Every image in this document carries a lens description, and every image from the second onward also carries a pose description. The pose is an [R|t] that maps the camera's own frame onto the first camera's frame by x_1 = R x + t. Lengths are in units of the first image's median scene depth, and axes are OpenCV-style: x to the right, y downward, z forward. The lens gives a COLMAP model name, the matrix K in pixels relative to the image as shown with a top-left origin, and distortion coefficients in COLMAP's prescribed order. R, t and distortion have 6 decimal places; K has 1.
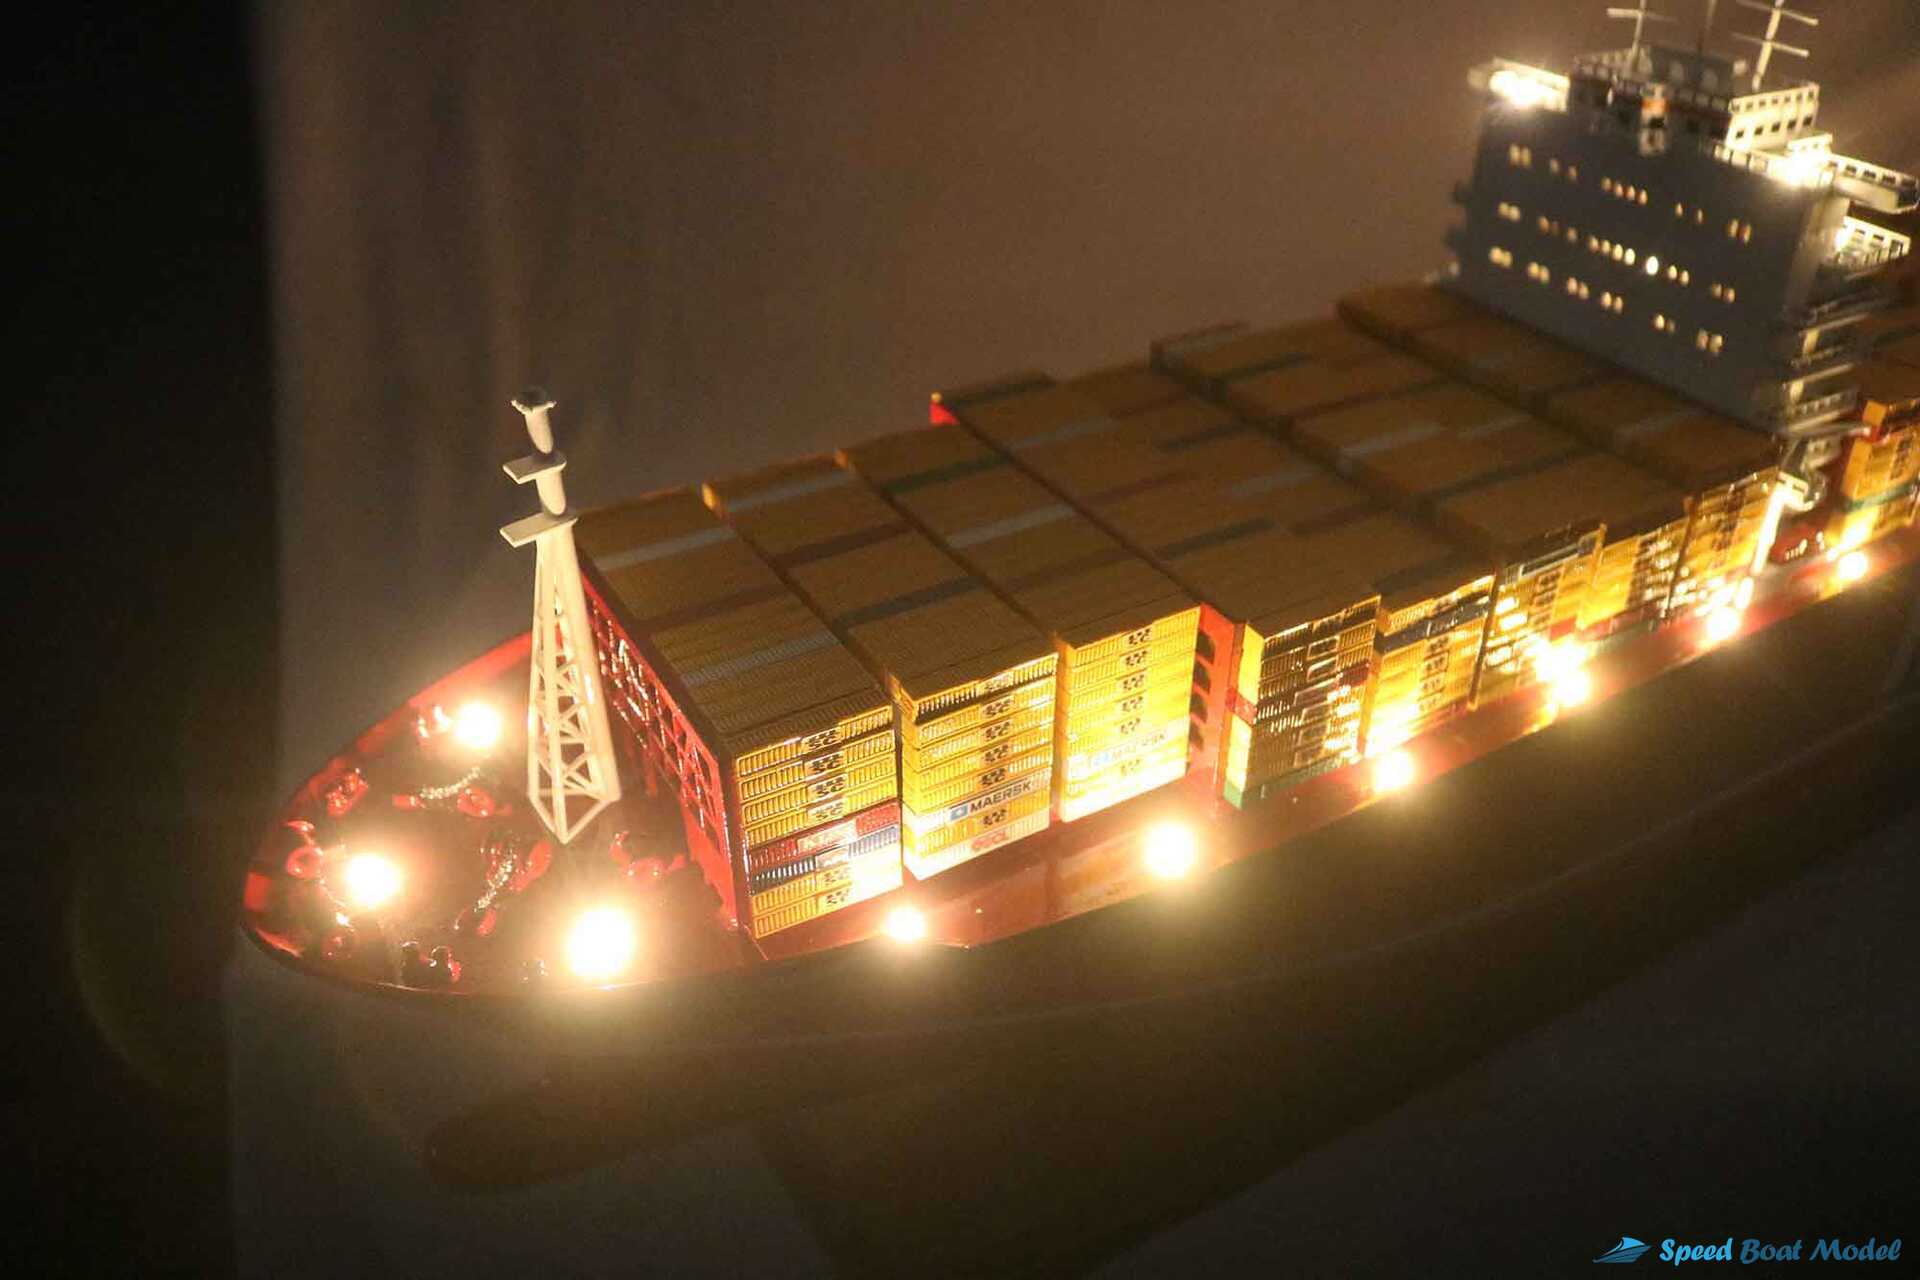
lens RADIAL K [[1568.4, 0, 960.0], [0, 1568.4, 640.0], [0, 0, 1]] dist [-0.172451, 0.141287]
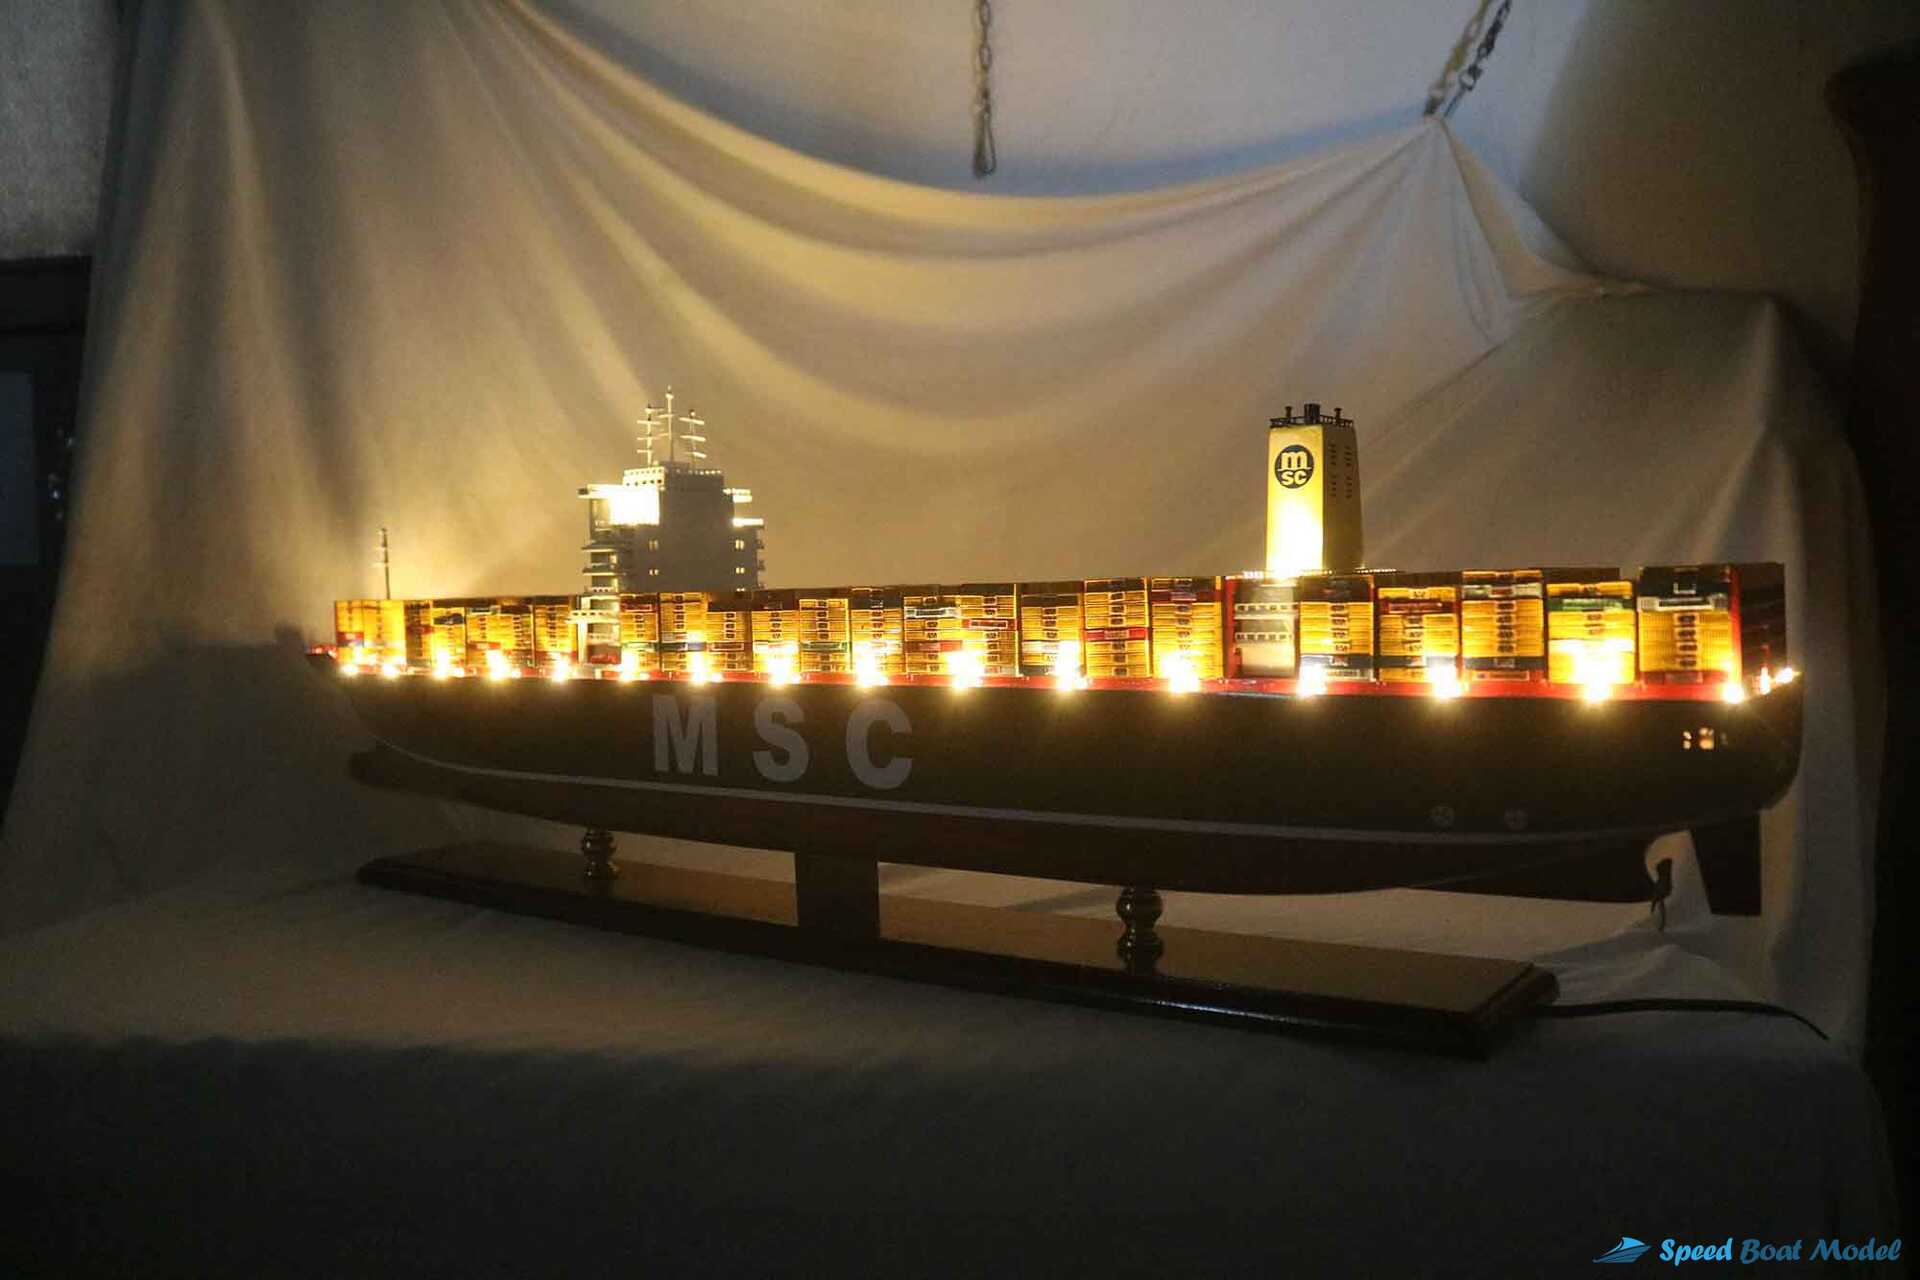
lens RADIAL K [[1568.4, 0, 960.0], [0, 1568.4, 640.0], [0, 0, 1]] dist [-0.172451, 0.141287]
pose [[0.408456, 0.029394, -0.912305, 3.295668], [-0.473508, 0.861303, -0.184248, 0.099341], [0.780355, 0.507241, 0.365723, 0.669347]]
